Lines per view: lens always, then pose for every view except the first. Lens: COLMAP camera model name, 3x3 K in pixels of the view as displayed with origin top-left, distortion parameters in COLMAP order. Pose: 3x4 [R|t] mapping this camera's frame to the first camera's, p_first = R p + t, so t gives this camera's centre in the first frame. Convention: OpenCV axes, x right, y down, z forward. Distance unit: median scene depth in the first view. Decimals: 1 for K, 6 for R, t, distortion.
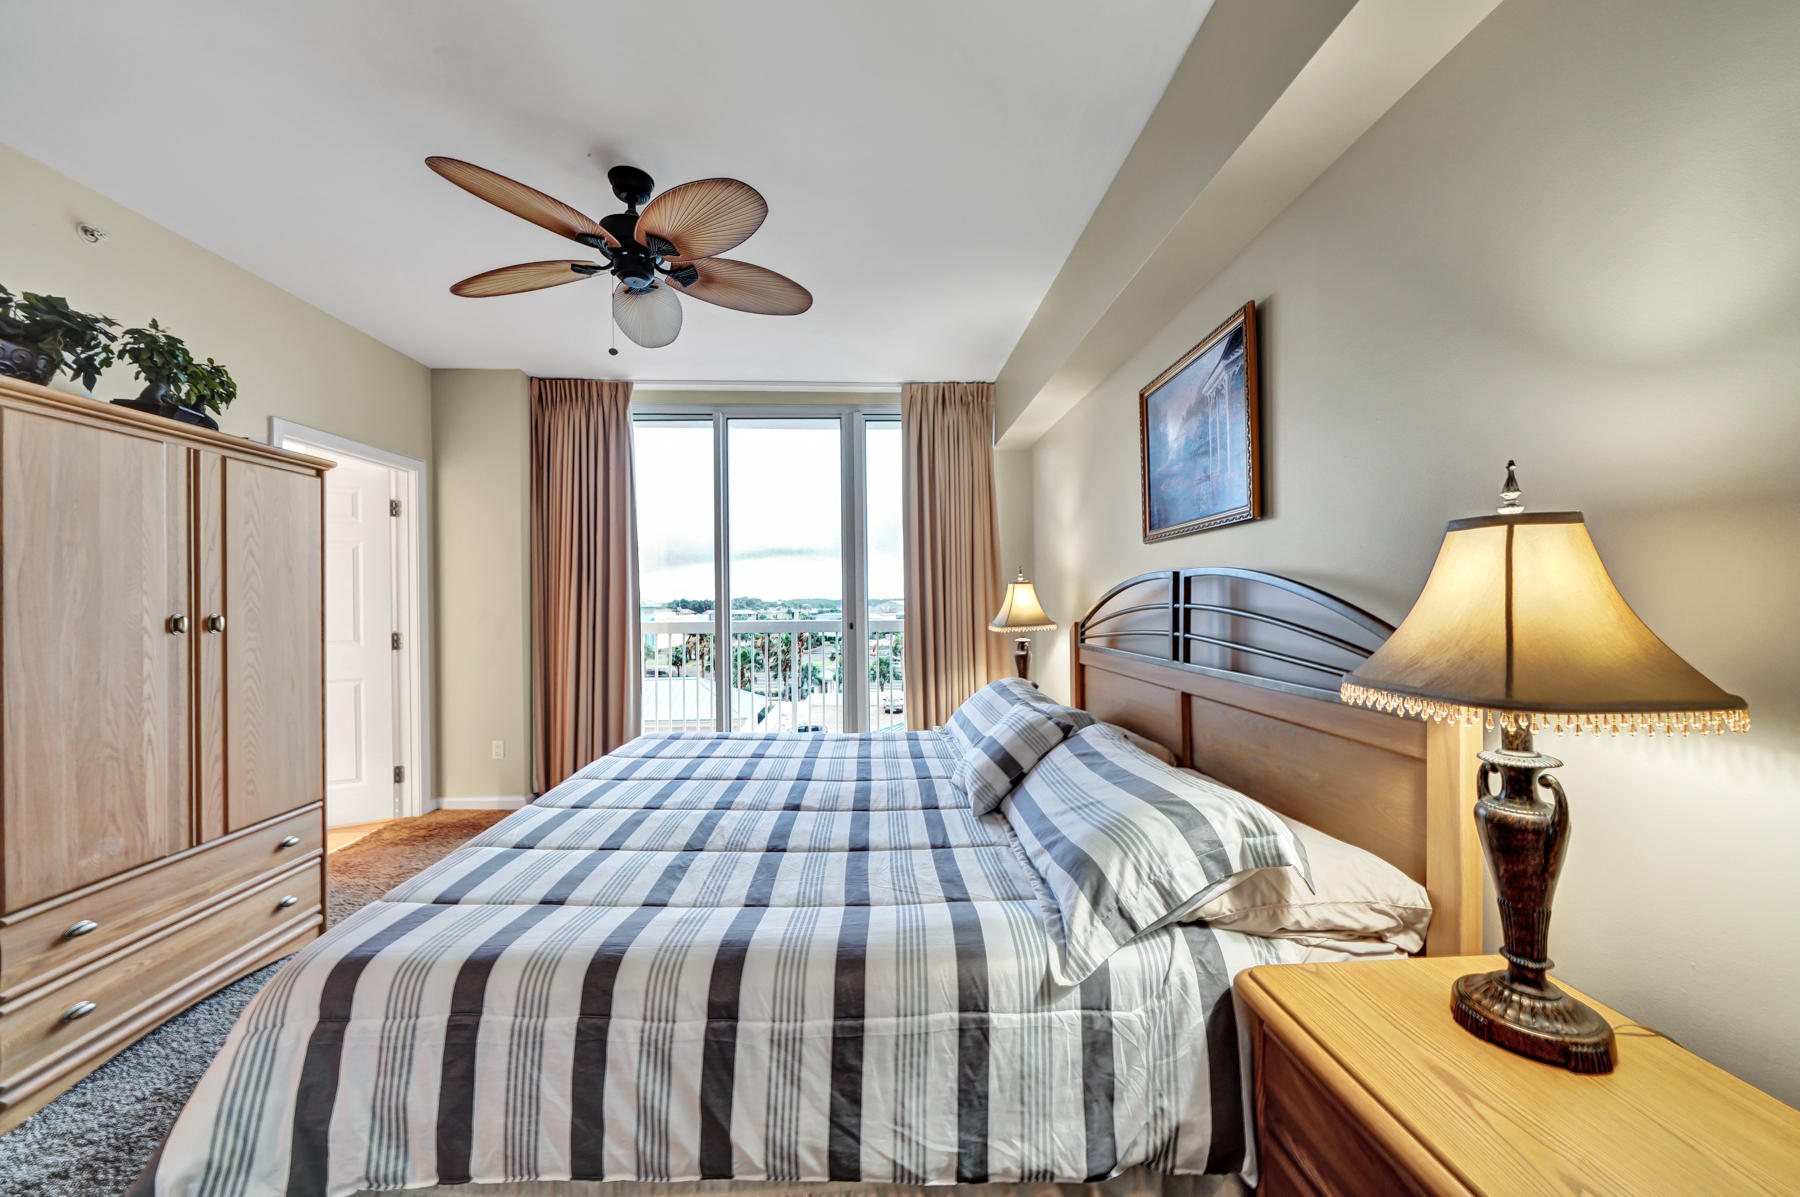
lens RADIAL K [[618.0, 0, 900.0], [0, 618.0, 598.5], [0, 0, 1]] dist [-0.006714, 0.000012]
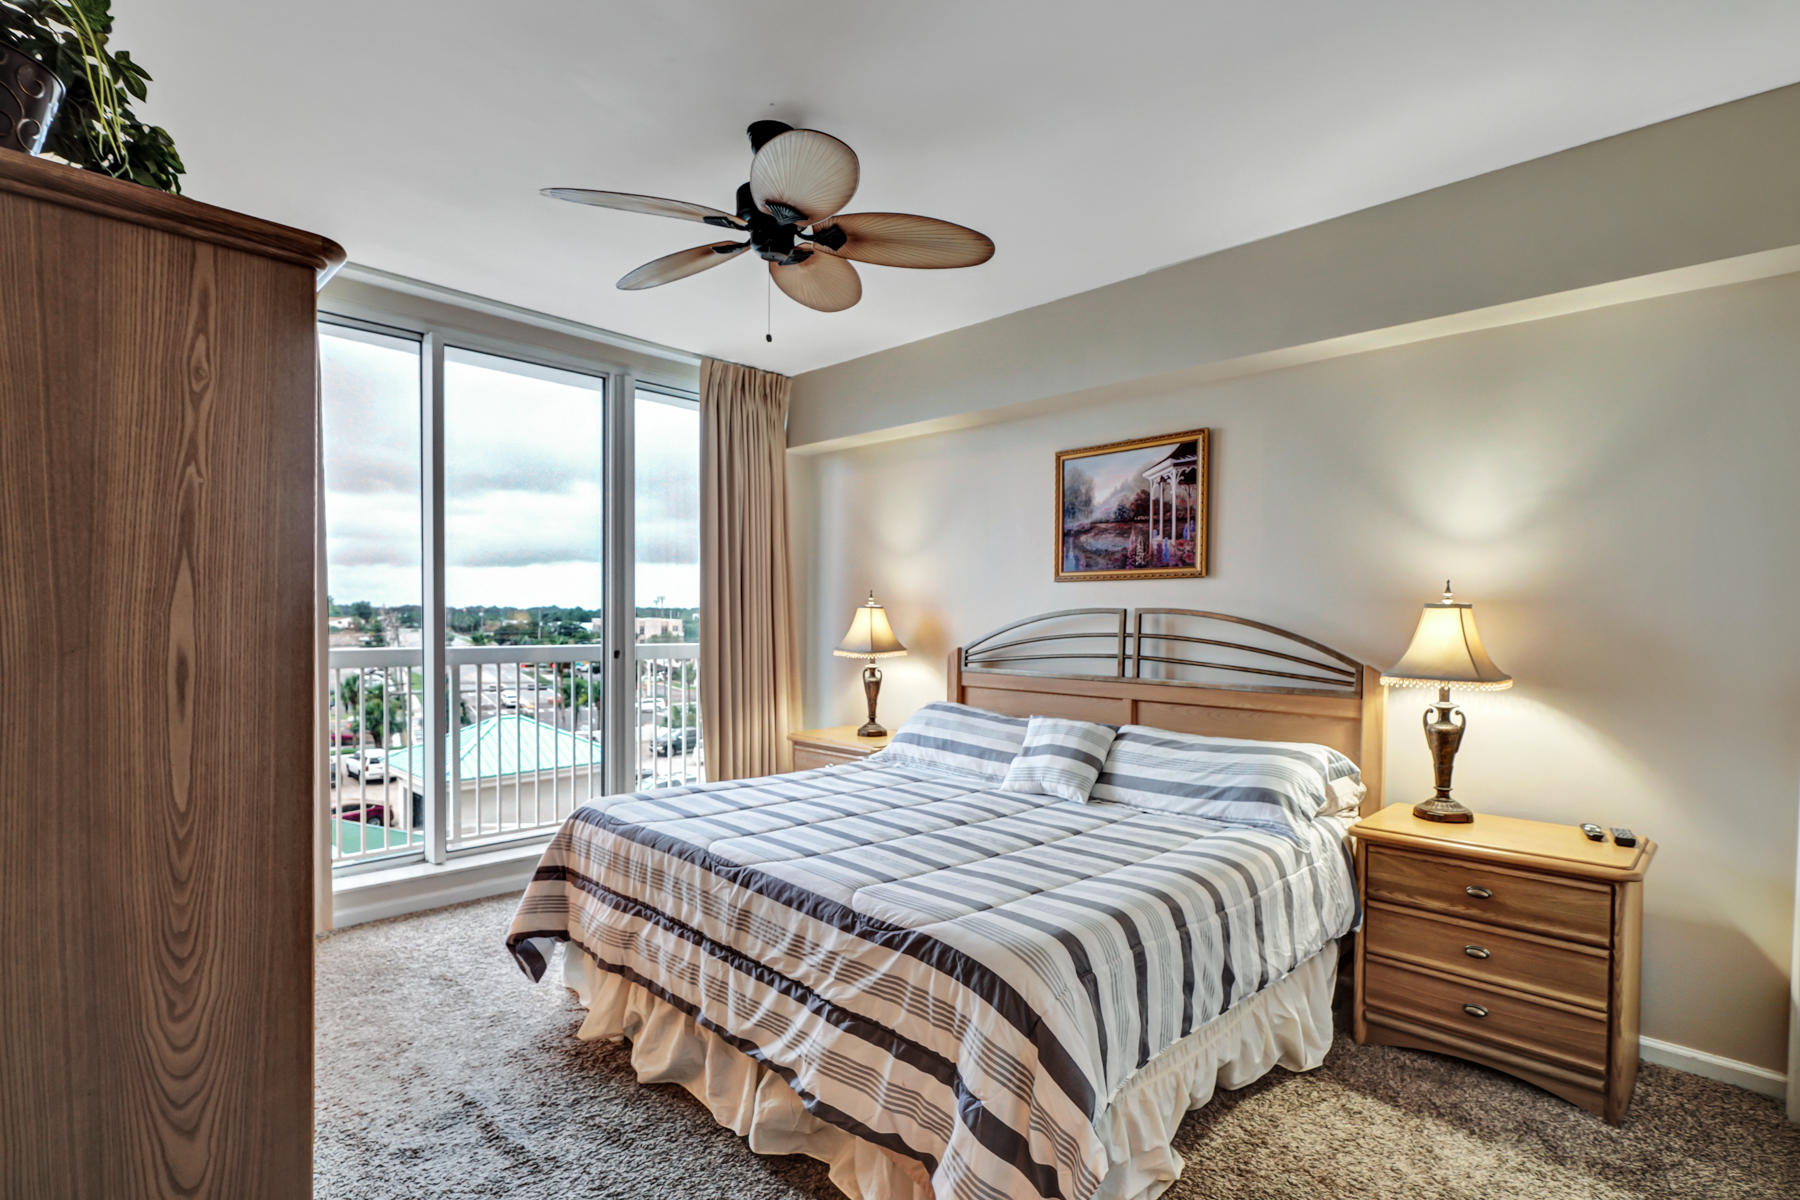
lens RADIAL K [[823.8, 0, 897.0], [0, 823.8, 640.5], [0, 0, 1]] dist [-0.002597, -0.000271]
pose [[0.747744, -0.002329, 0.663983, -1.080229], [-0.019914, 0.999465, 0.025933, -0.012192], [-0.663688, -0.032614, 0.747298, 0.009816]]
